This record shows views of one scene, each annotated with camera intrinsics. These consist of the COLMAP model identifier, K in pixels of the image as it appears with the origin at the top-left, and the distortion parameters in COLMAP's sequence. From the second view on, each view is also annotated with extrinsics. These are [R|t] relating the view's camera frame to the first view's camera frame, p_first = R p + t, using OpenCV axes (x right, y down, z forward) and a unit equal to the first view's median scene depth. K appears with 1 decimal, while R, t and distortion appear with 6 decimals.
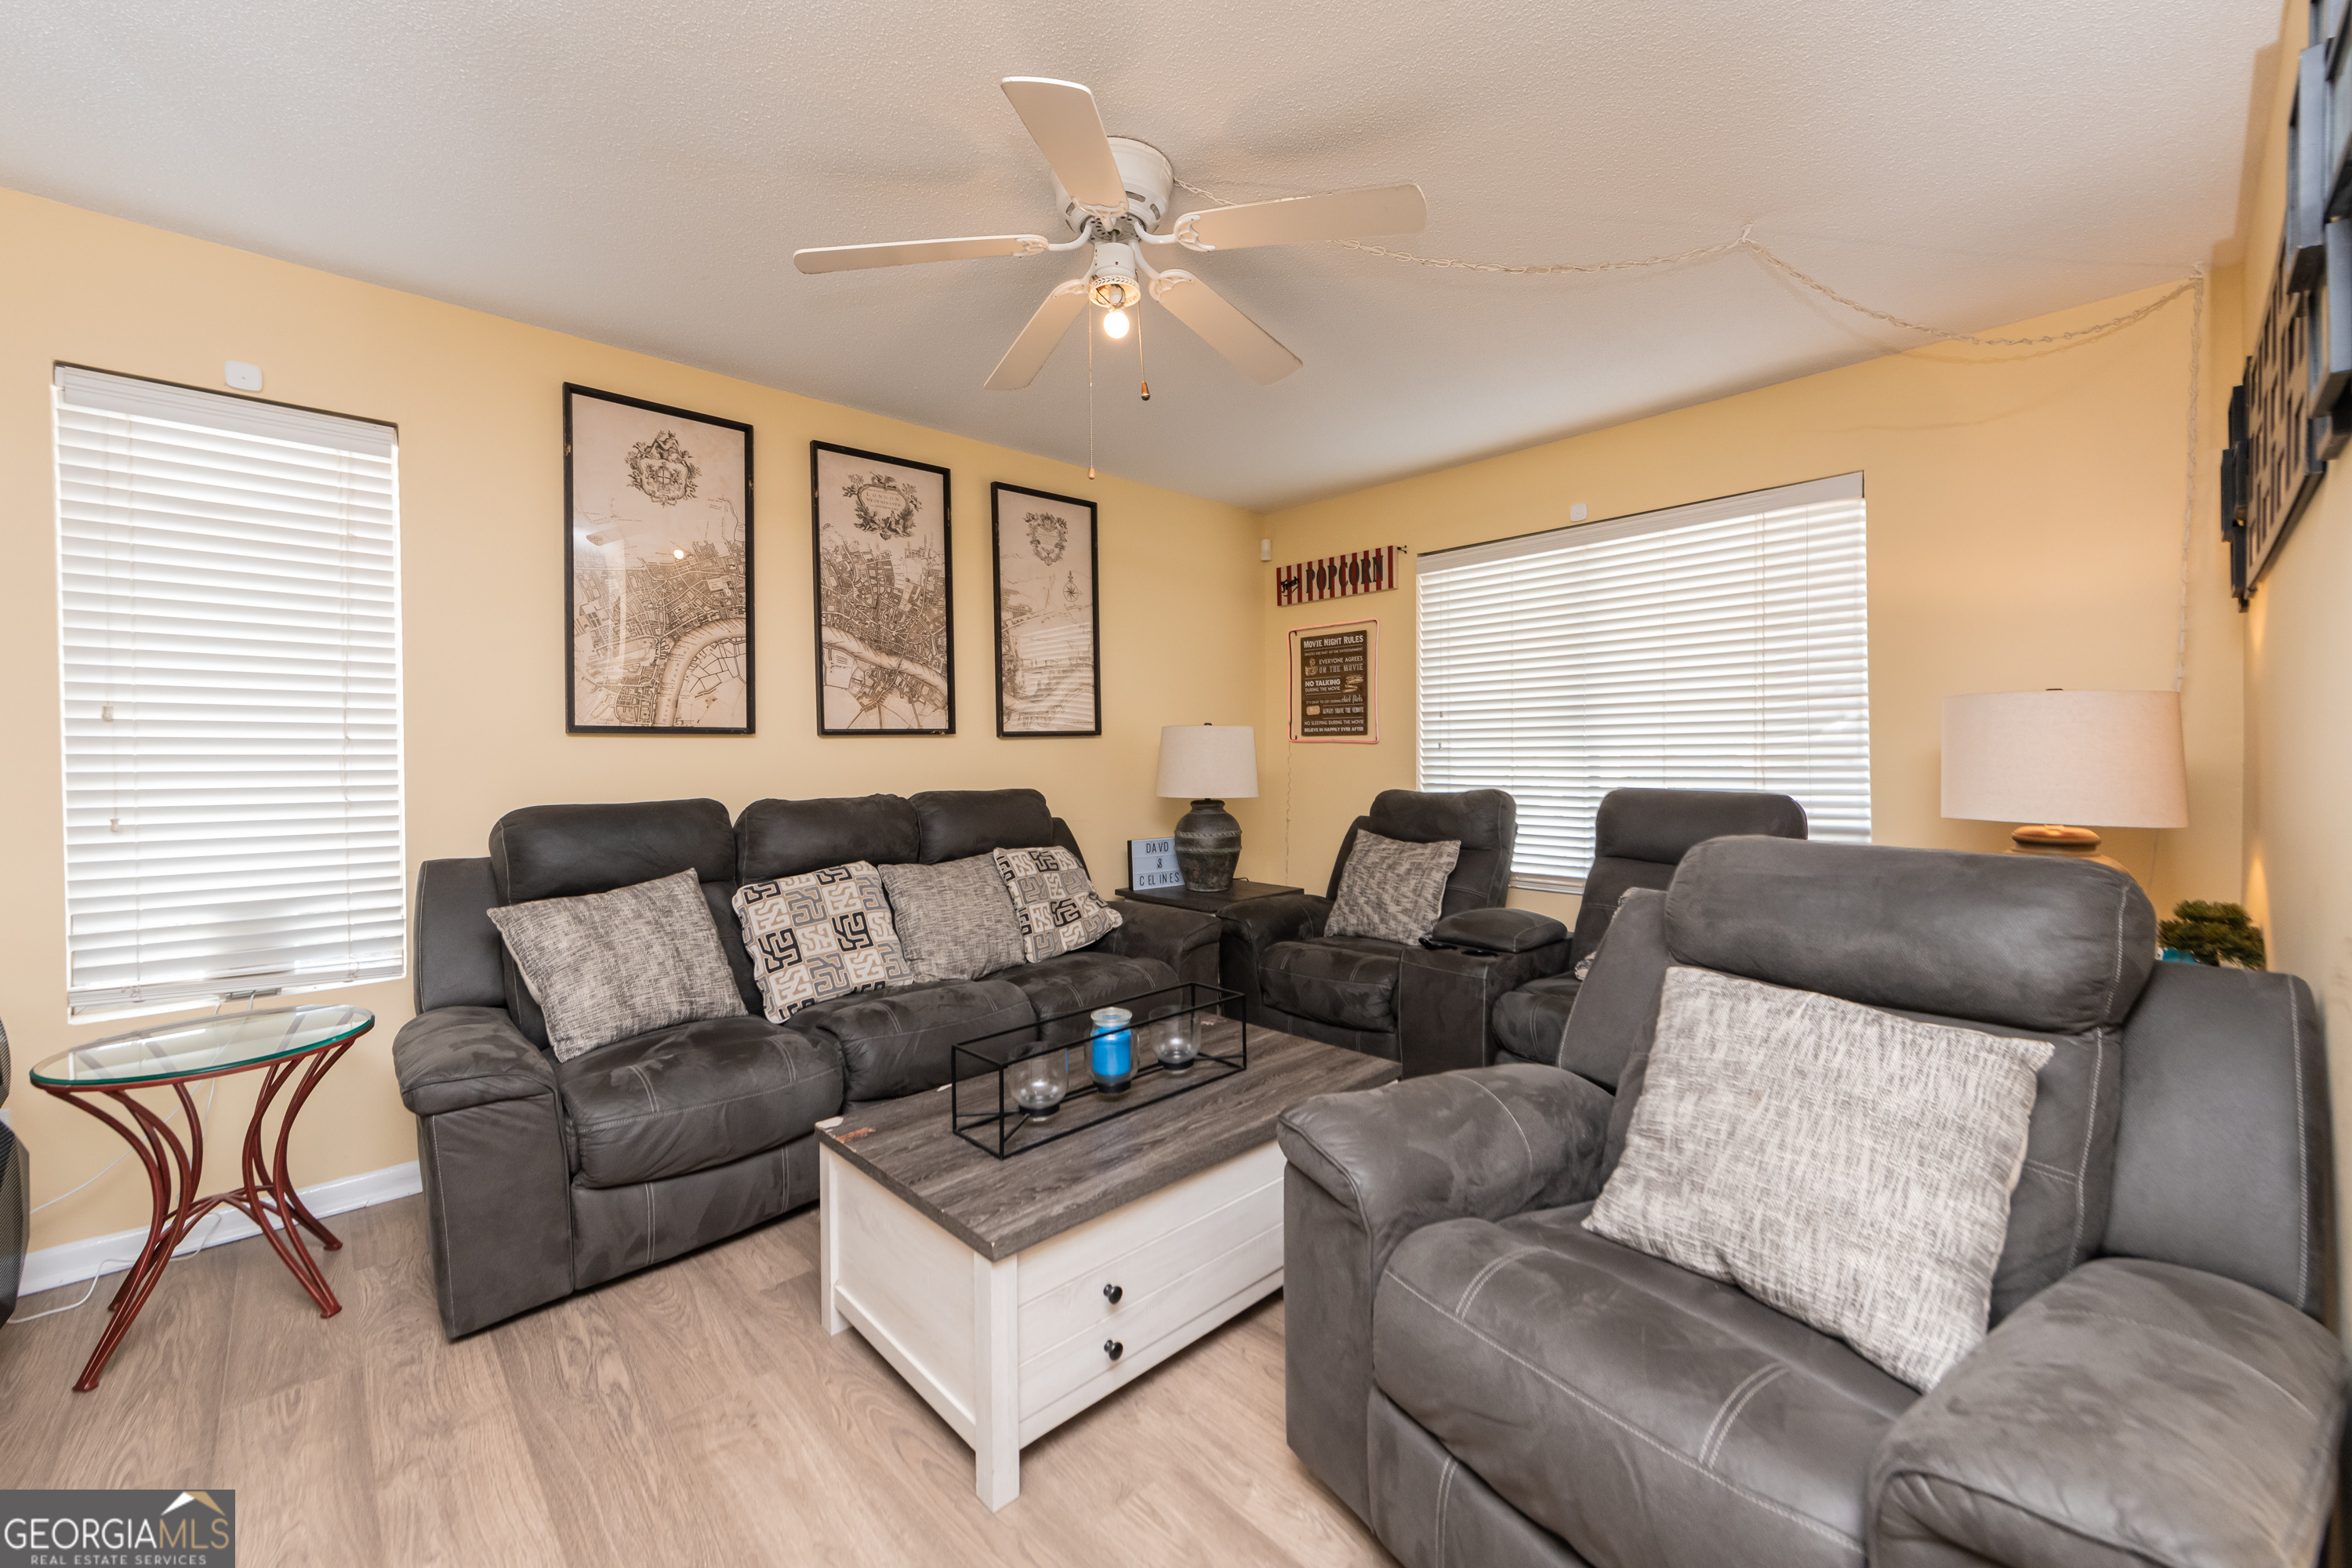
lens RADIAL K [[915.7, 0, 1173.6], [0, 915.7, 761.4], [0, 0, 1]] dist [0.021395, -0.009358]
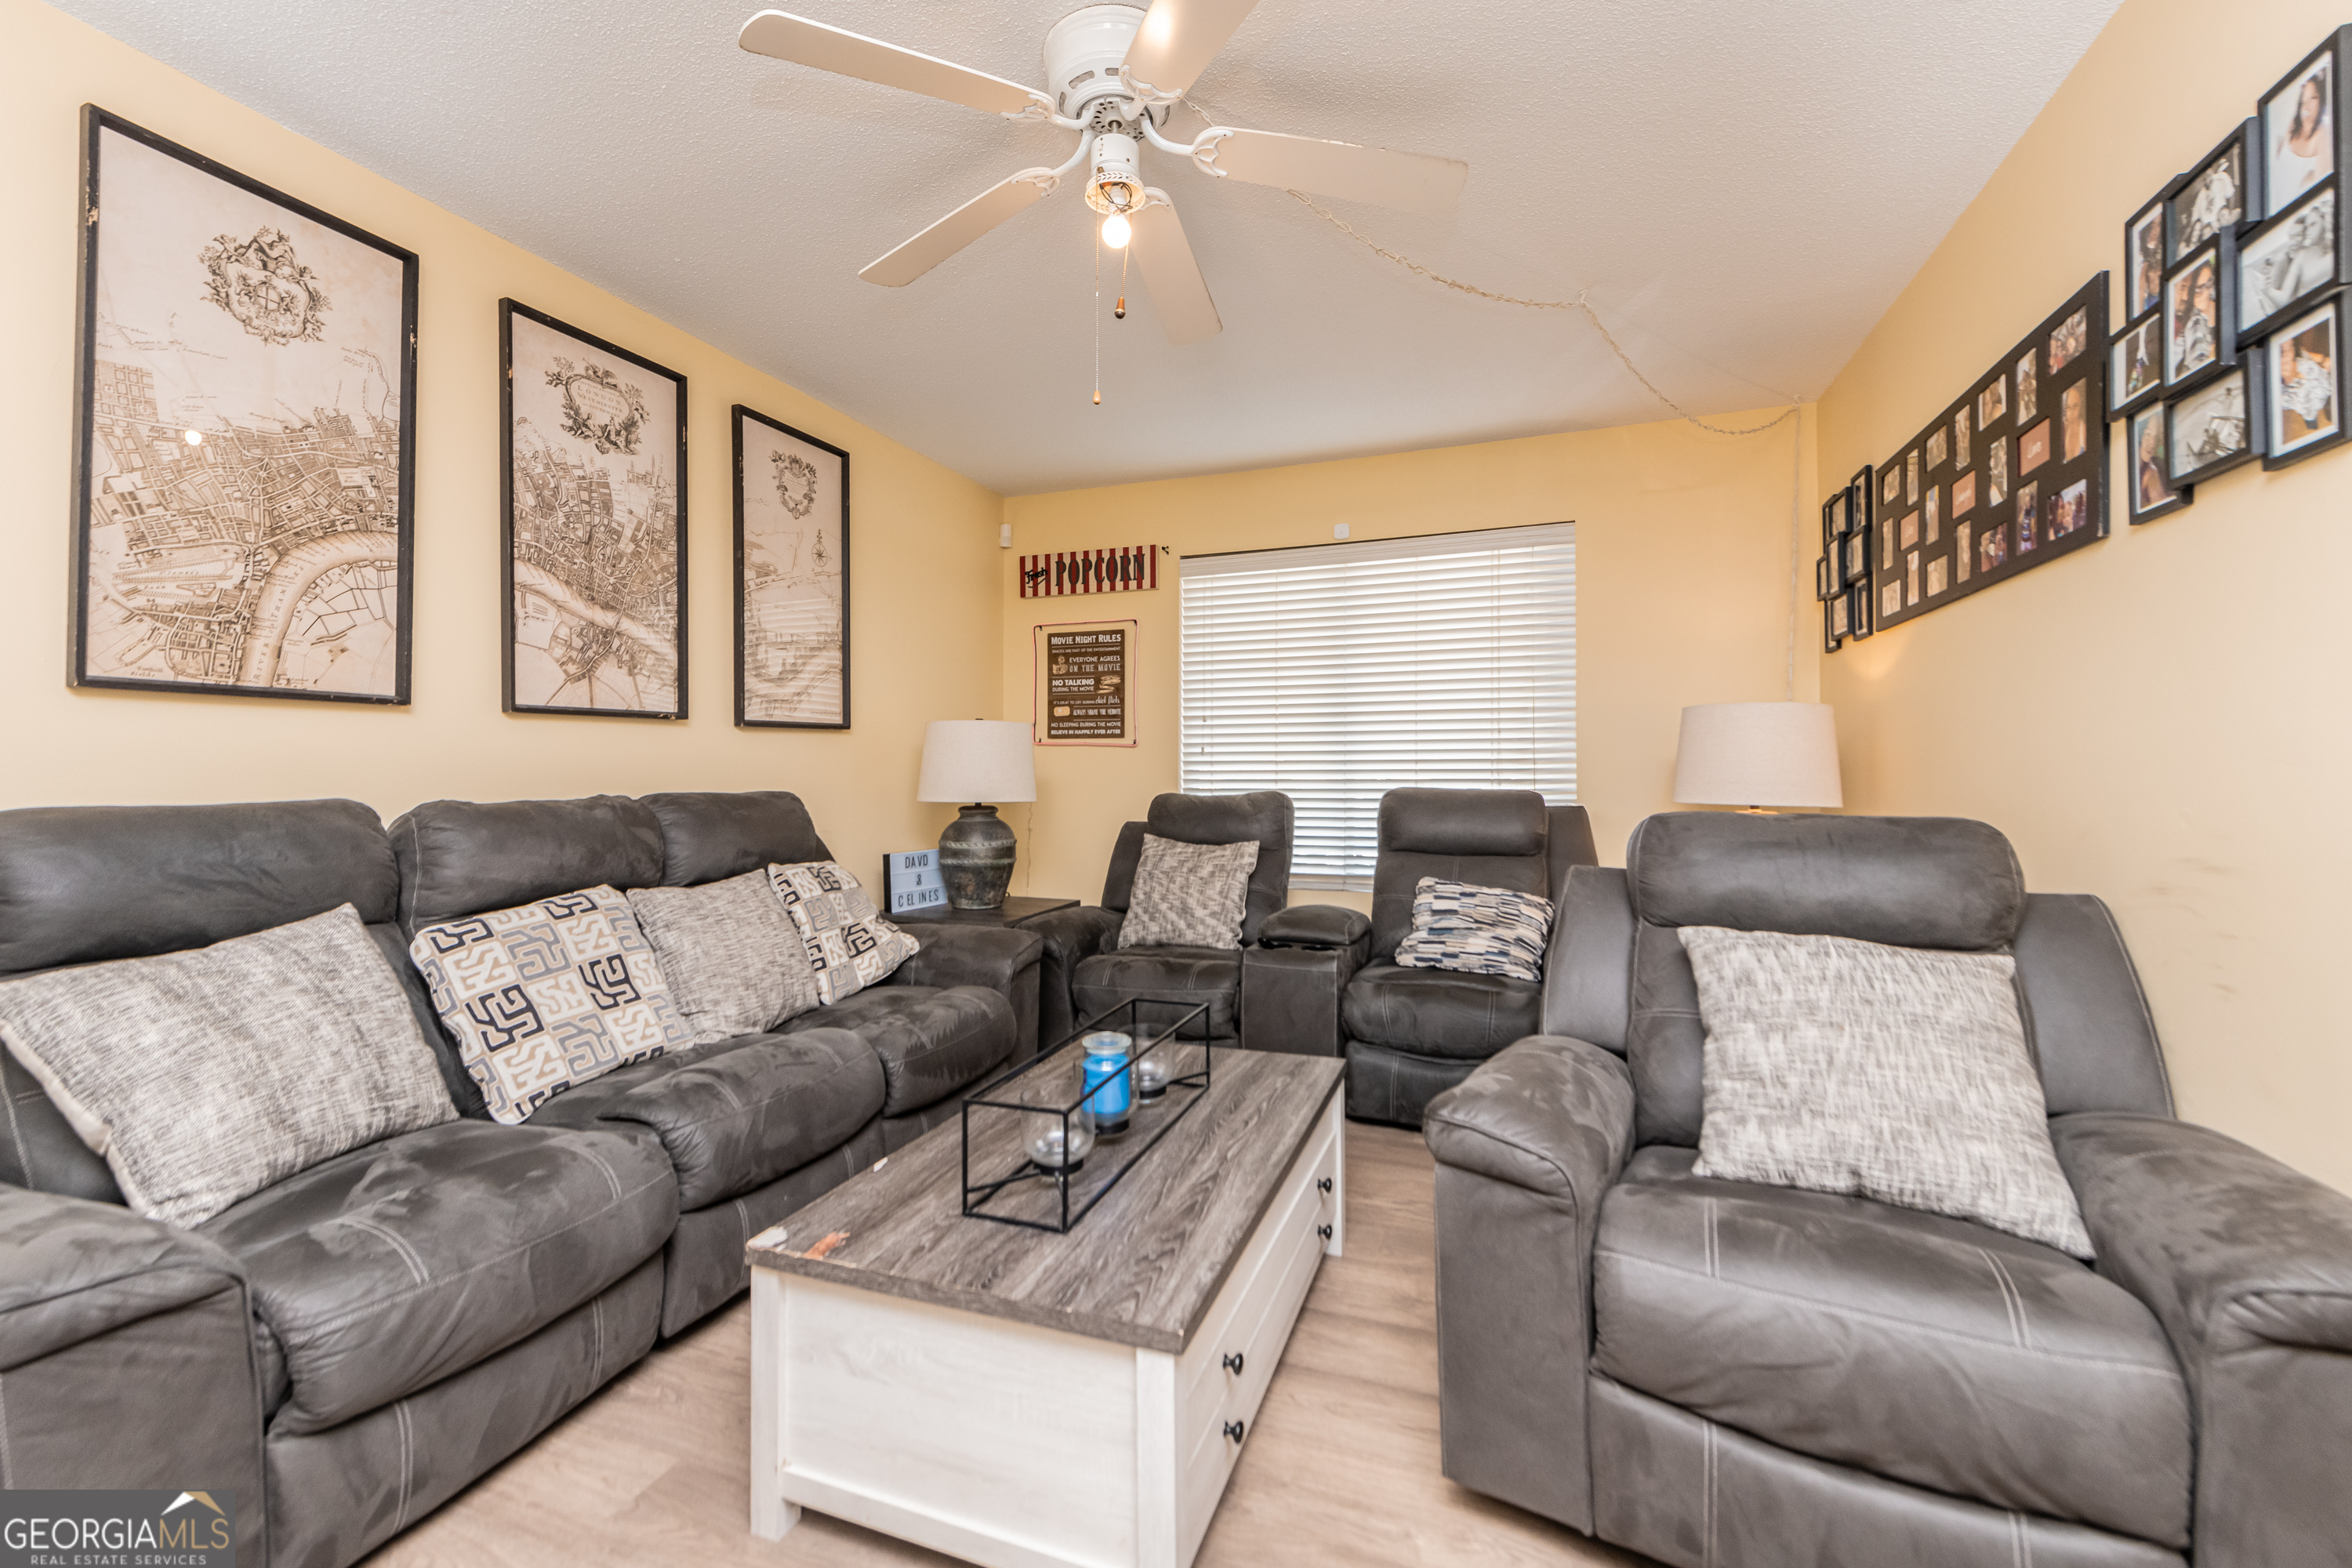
lens RADIAL K [[946.9, 0, 1170.8], [0, 946.9, 761.8], [0, 0, 1]] dist [0.014250, -0.004691]
pose [[0.897944, 0.011955, 0.439948, -0.270459], [-0.002370, 0.999748, -0.022329, 0.026983], [-0.440104, 0.019007, 0.897746, 0.127956]]
